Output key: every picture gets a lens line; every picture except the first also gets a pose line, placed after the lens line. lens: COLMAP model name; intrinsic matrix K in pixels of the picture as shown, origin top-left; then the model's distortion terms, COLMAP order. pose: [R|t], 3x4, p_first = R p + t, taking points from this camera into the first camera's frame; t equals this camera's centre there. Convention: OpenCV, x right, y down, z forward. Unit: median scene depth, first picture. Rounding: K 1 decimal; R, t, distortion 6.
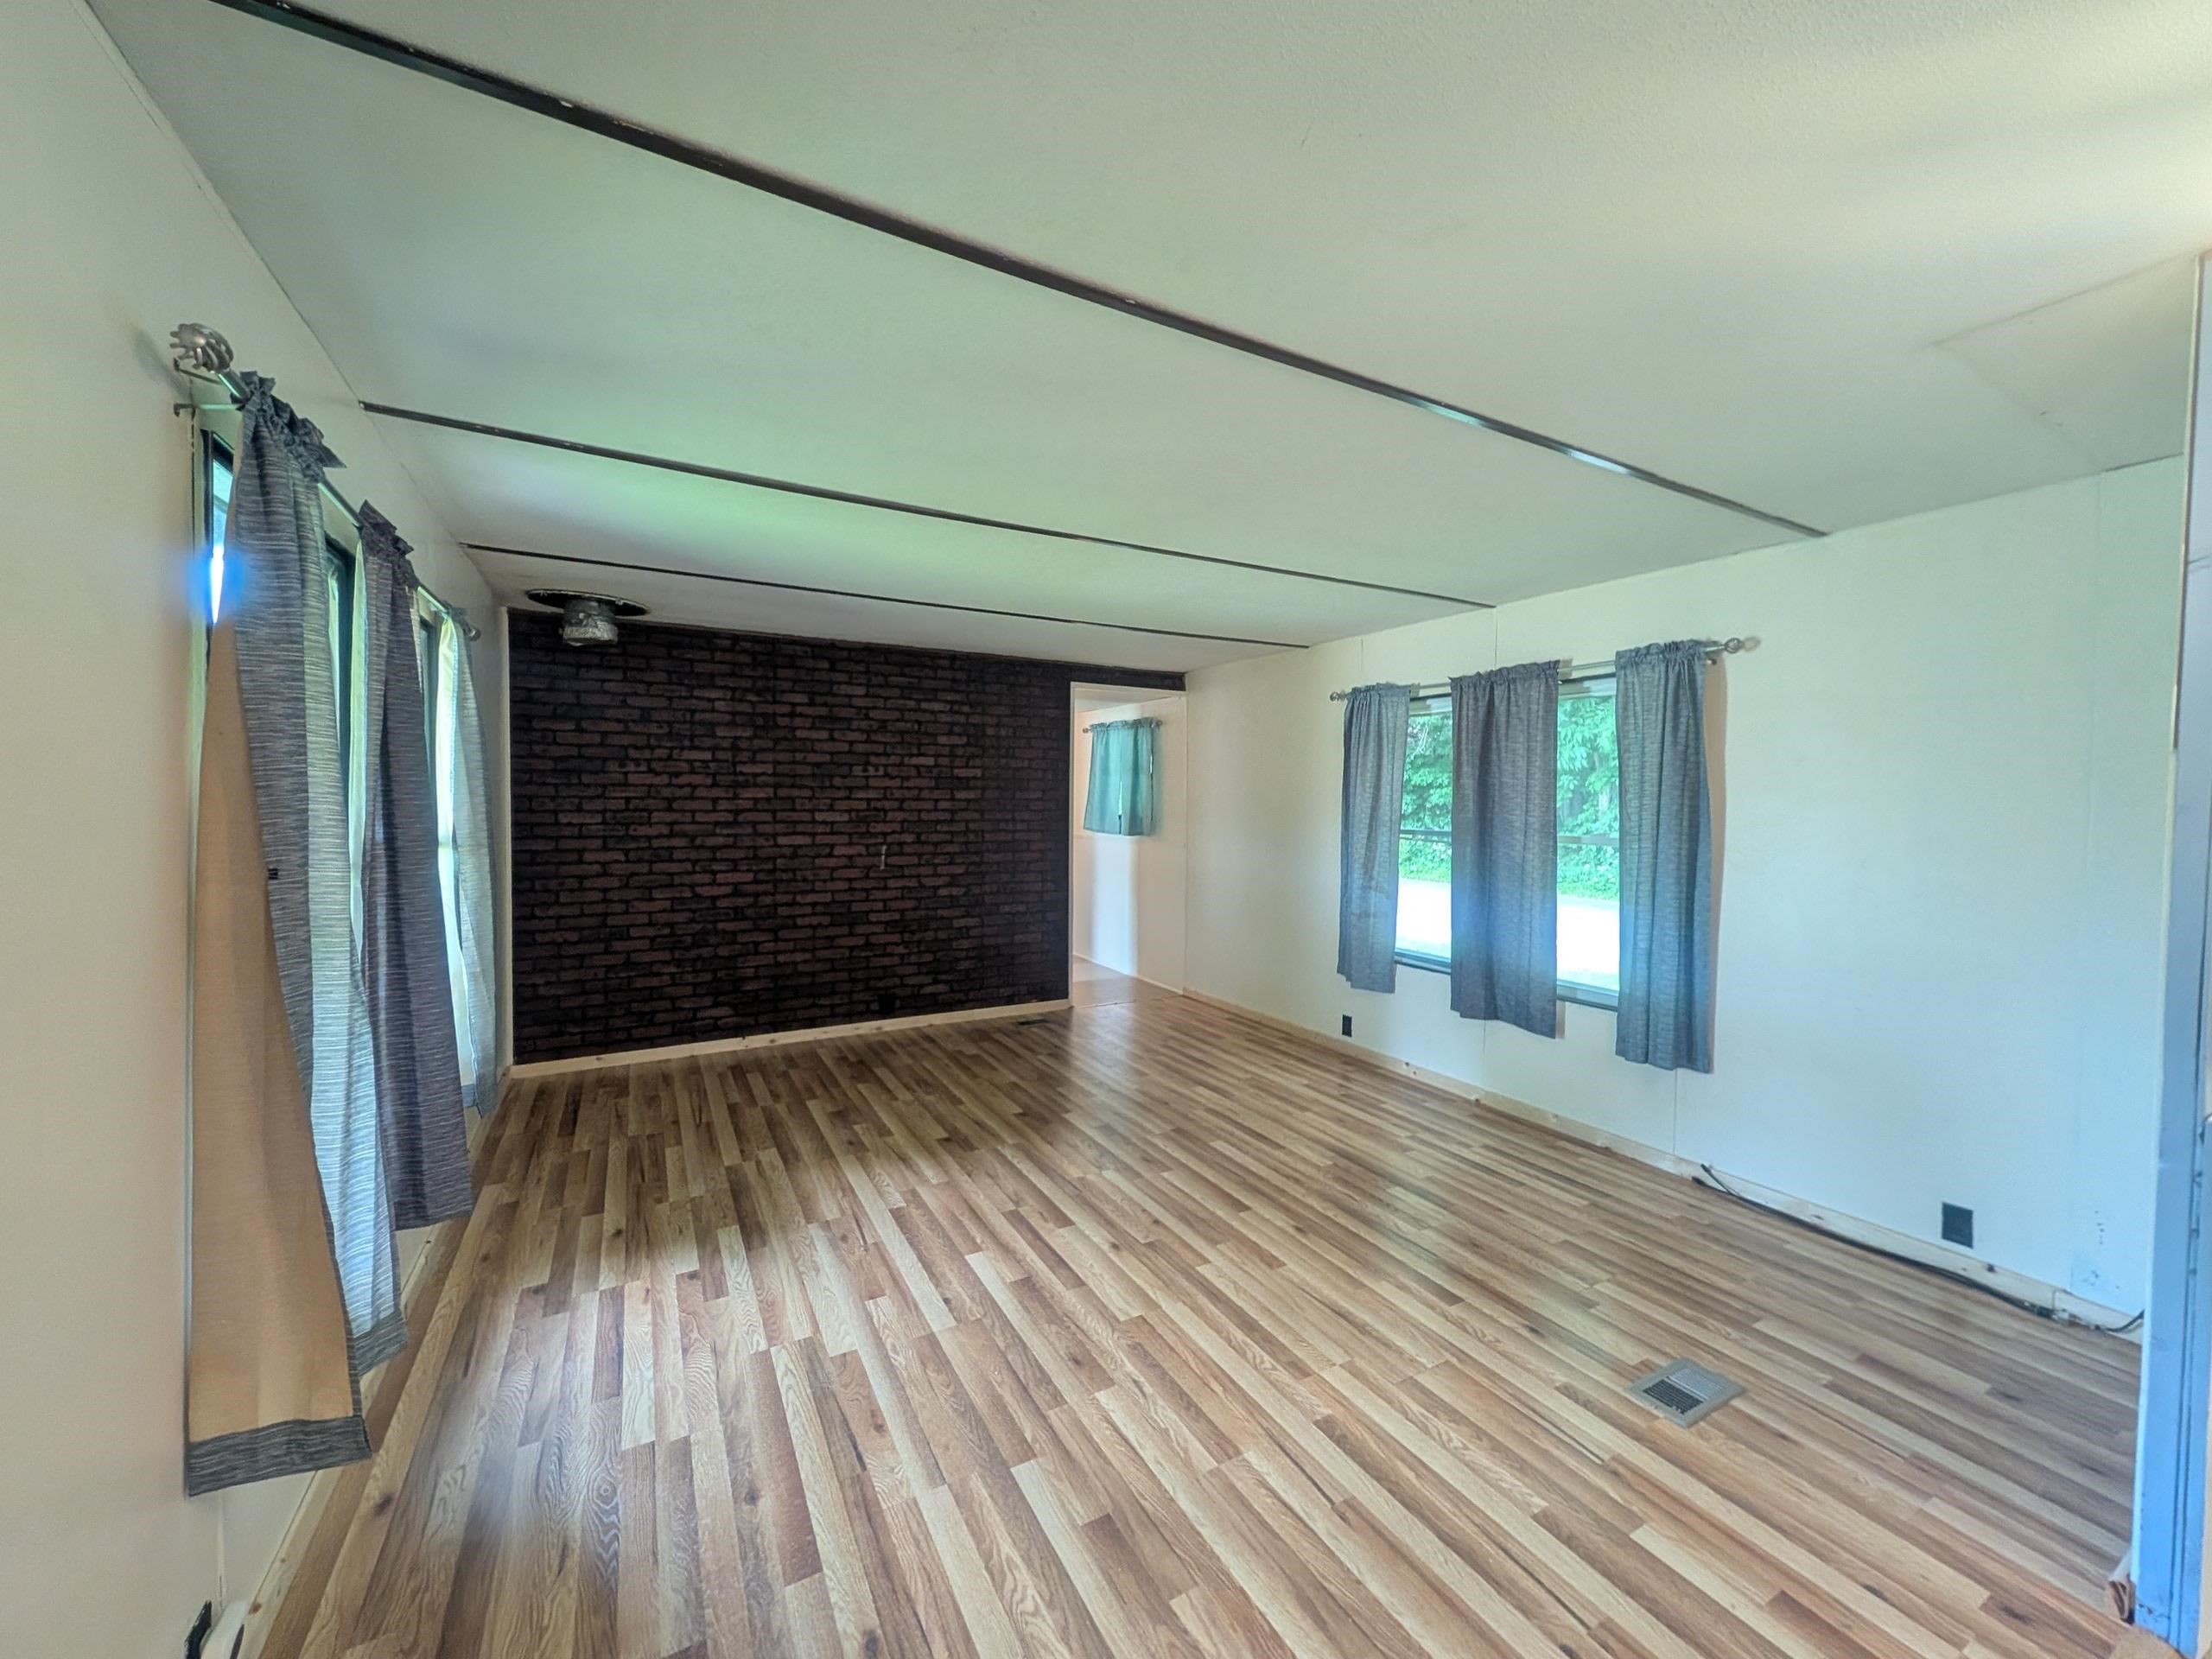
lens RADIAL K [[845.1, 0, 1102.5], [0, 845.1, 822.7], [0, 0, 1]] dist [0.000414, -0.000044]
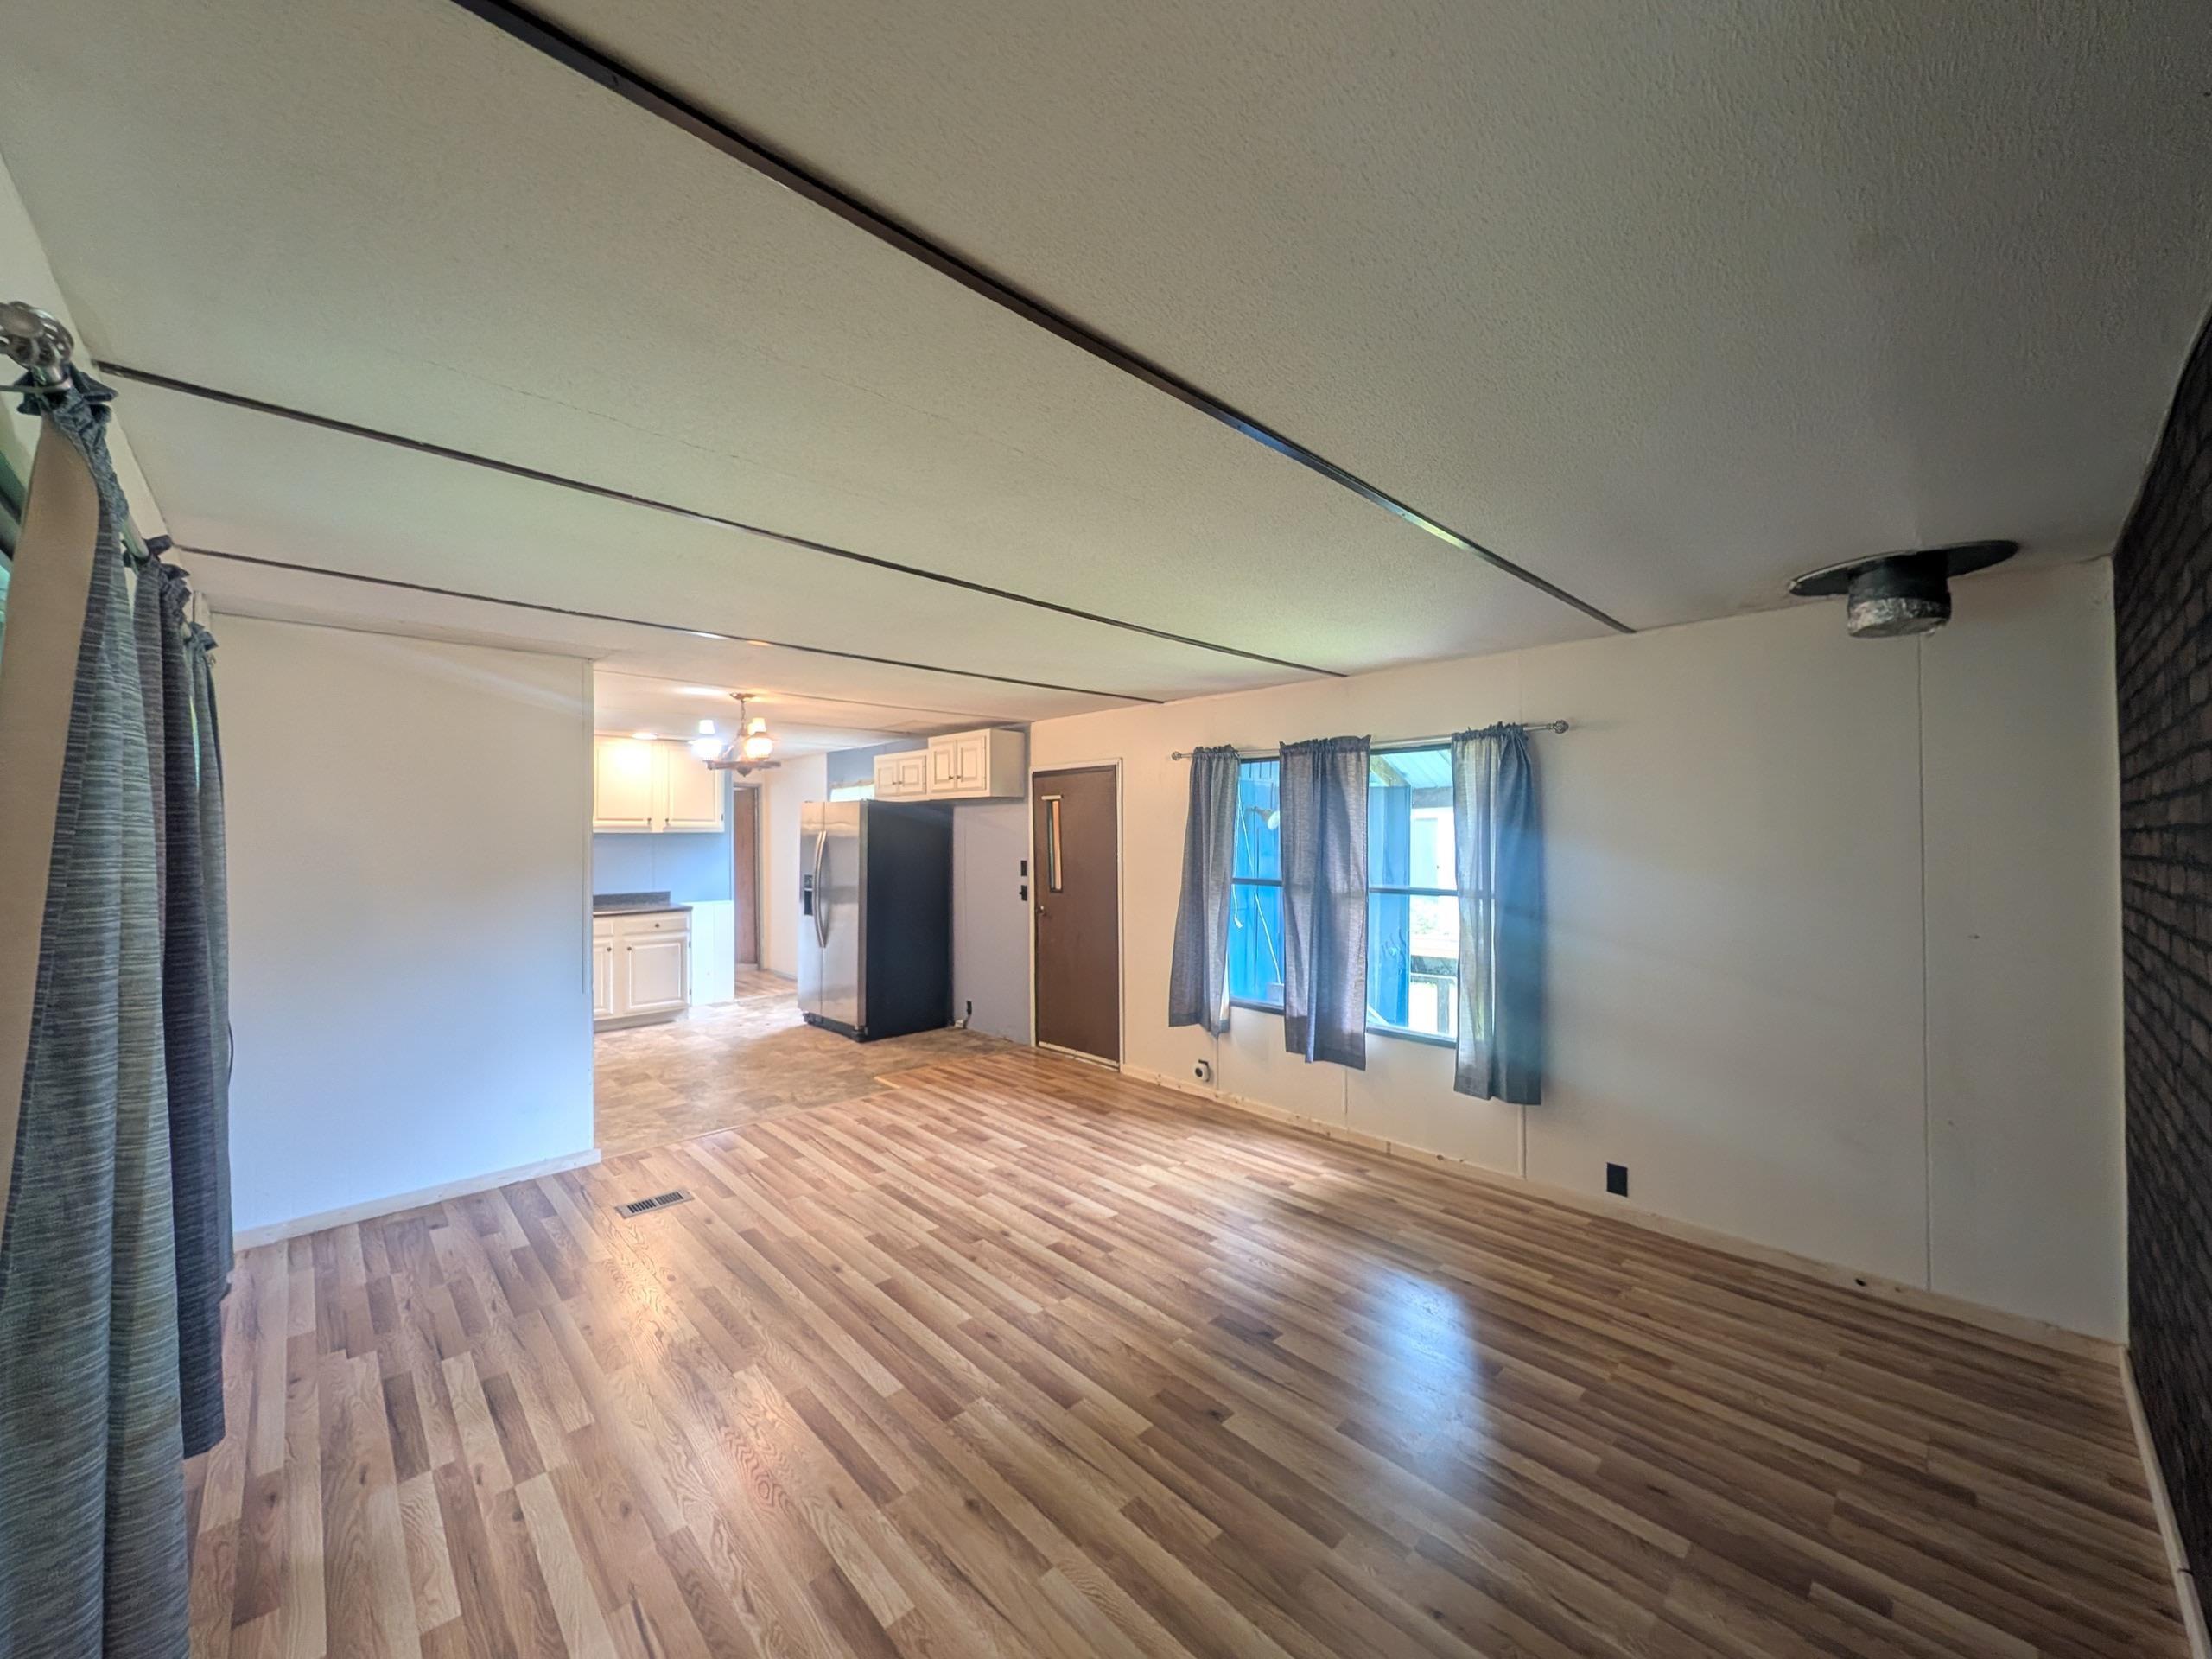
lens RADIAL K [[845.1, 0, 1103.5], [0, 845.1, 830.7], [0, 0, 1]] dist [0.000414, -0.000044]
pose [[-0.967297, -0.009971, -0.253450, 0.188975], [-0.015499, 0.999683, 0.019823, -0.099605], [0.253172, 0.023103, -0.967145, 2.161985]]
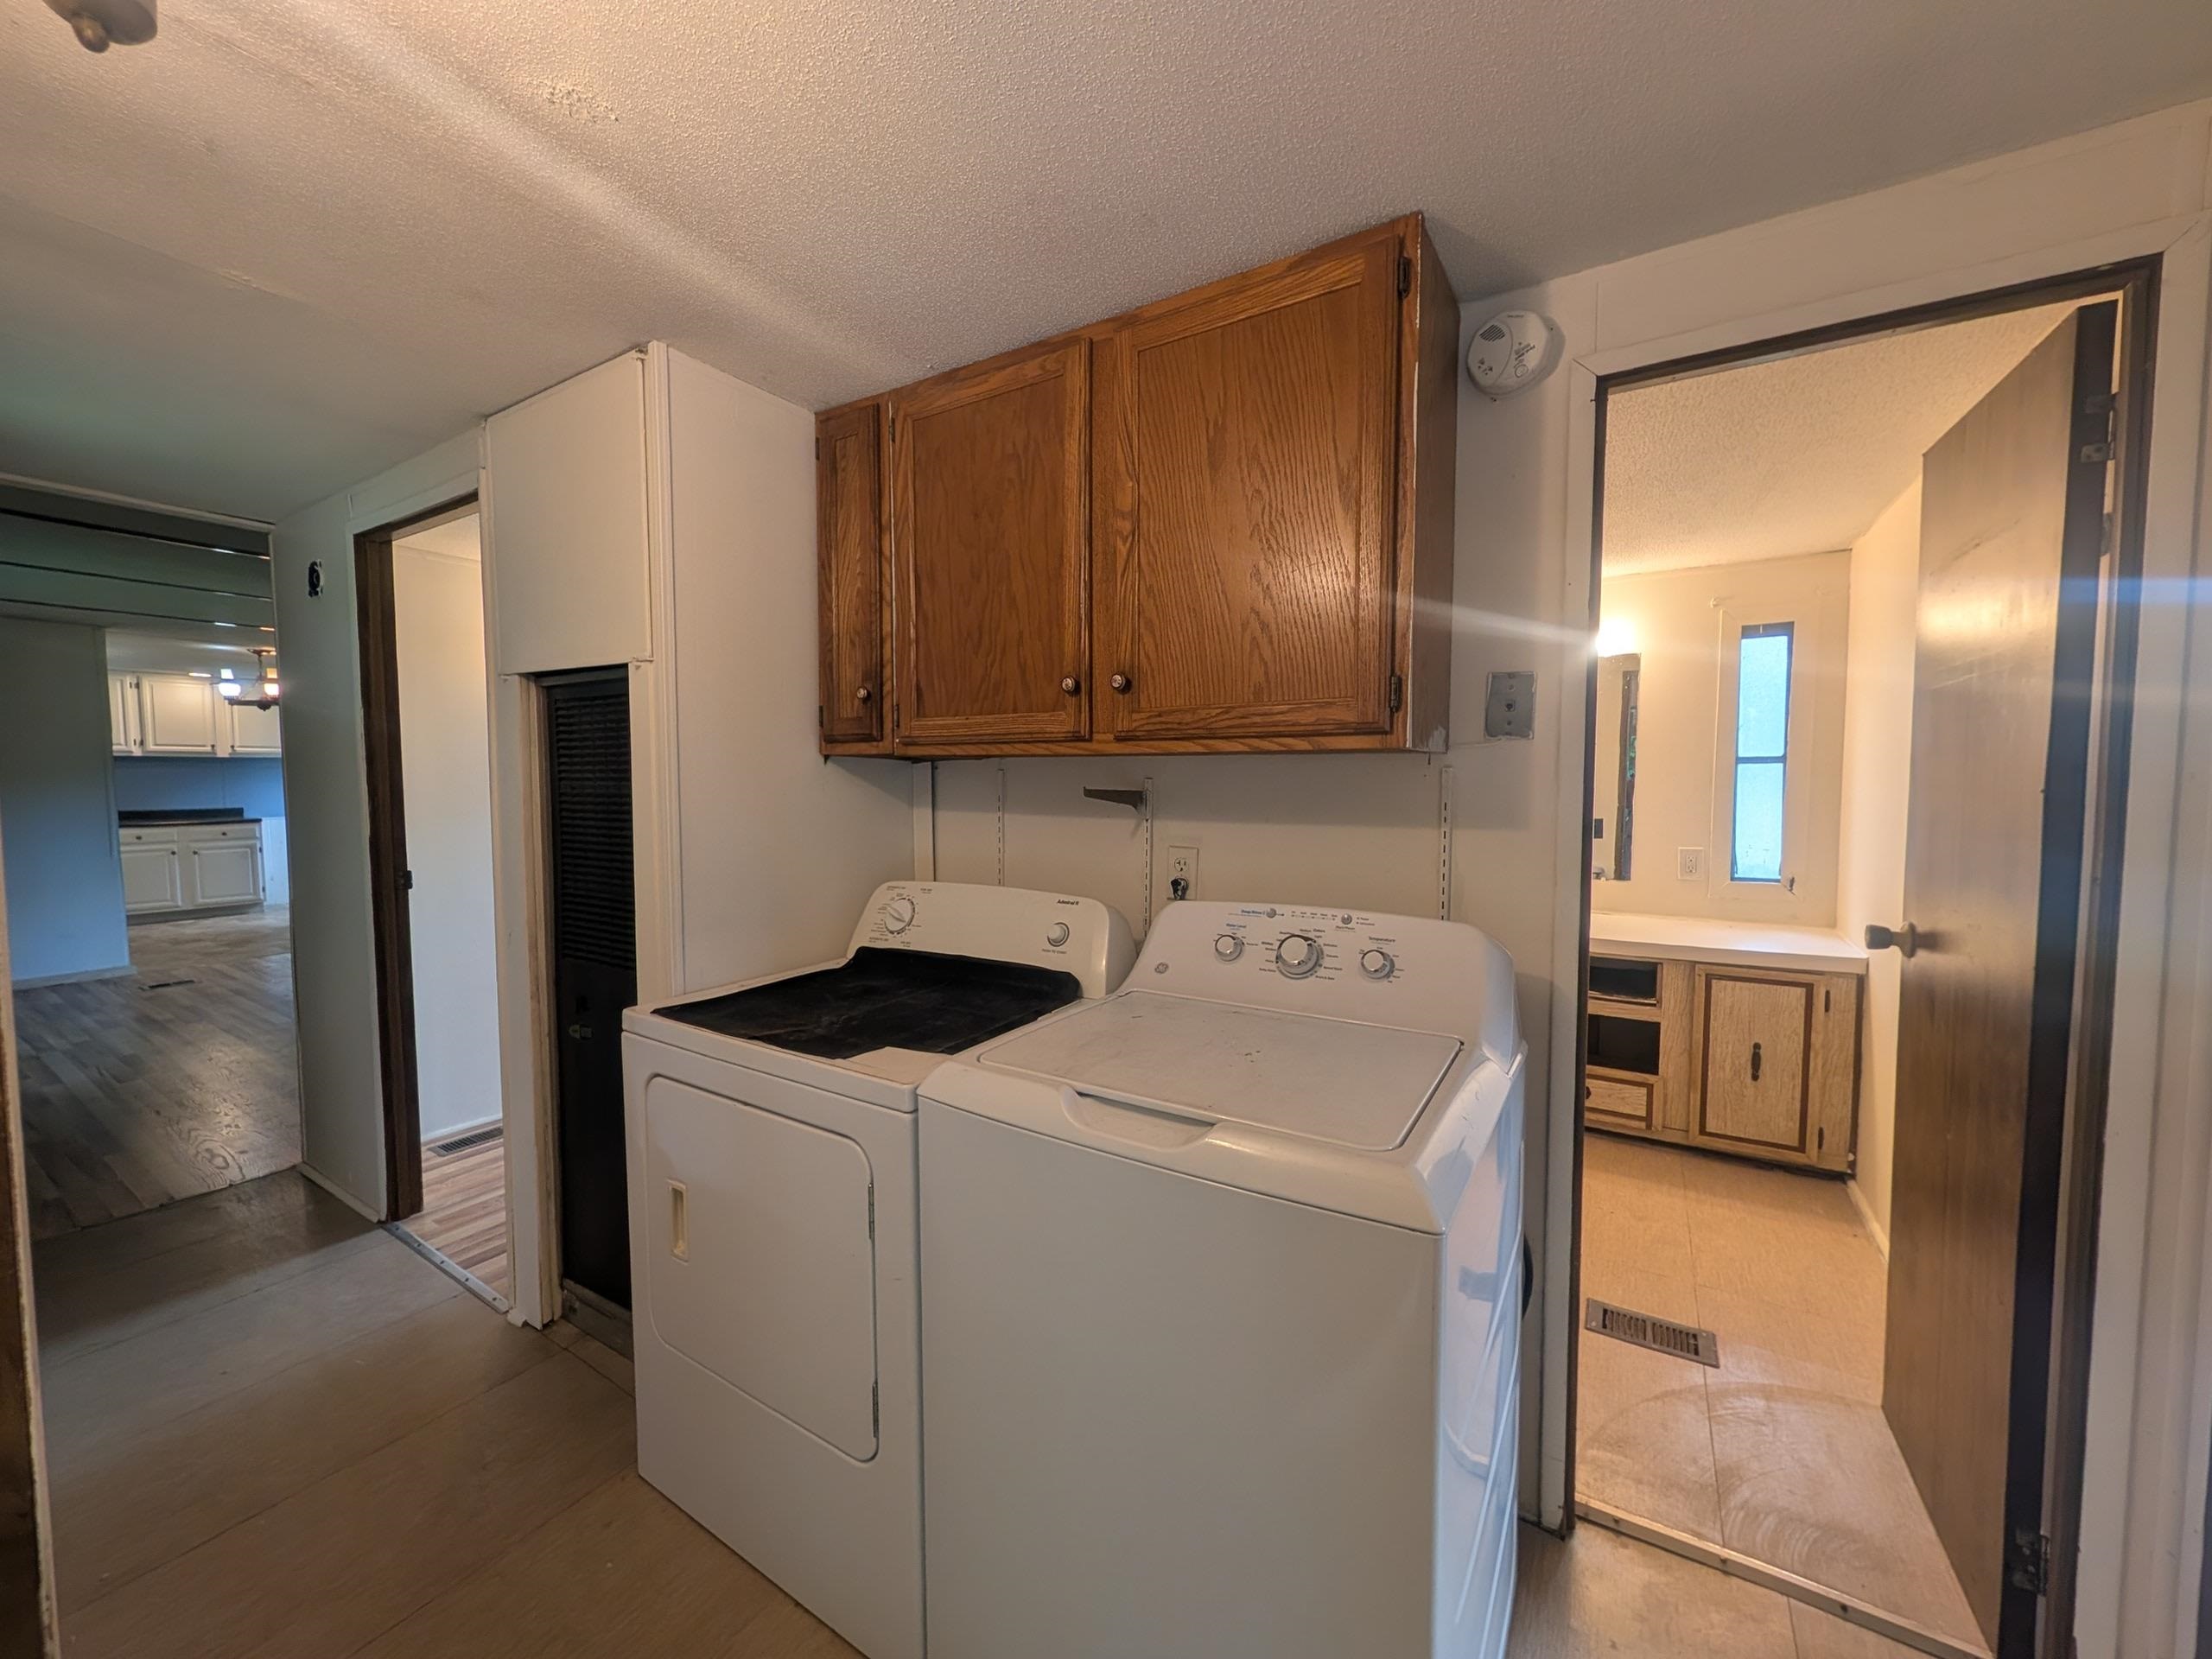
lens RADIAL K [[845.1, 0, 1100.4], [0, 845.1, 826.7], [0, 0, 1]] dist [0.000414, -0.000044]
pose [[-0.875754, 0.018687, -0.482396, -0.443750], [-0.022380, 0.996605, 0.079236, -0.082128], [0.482239, 0.080187, -0.872362, 3.528728]]
